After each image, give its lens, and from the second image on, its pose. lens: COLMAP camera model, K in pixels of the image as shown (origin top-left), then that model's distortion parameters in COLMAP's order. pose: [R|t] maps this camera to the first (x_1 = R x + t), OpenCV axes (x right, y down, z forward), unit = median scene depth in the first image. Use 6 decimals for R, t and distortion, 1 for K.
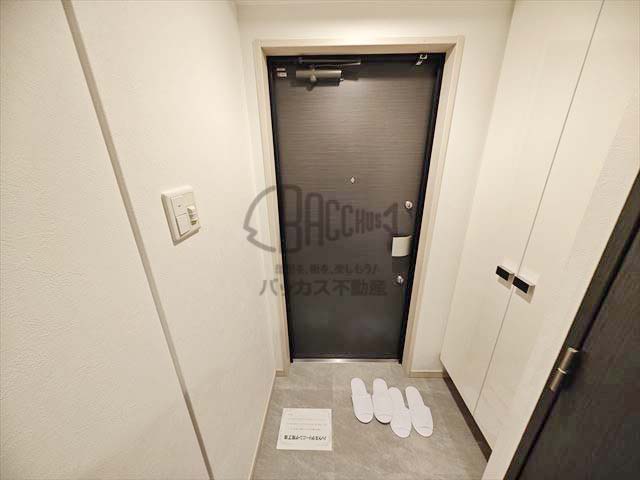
lens RADIAL K [[225.5, 0, 322.6], [0, 225.5, 239.2], [0, 0, 1]] dist [-0.000484, -0.000009]
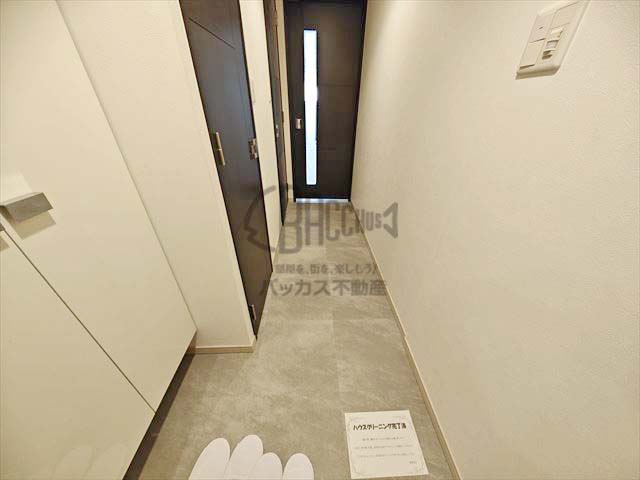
lens RADIAL K [[225.5, 0, 324.4], [0, 225.5, 240.2], [0, 0, 1]] dist [-0.000484, -0.000009]
pose [[-0.996849, 0.030438, -0.073252, 0.161124], [-0.038153, 0.625647, 0.779173, -0.134661], [0.069546, 0.779512, -0.622514, 1.029340]]
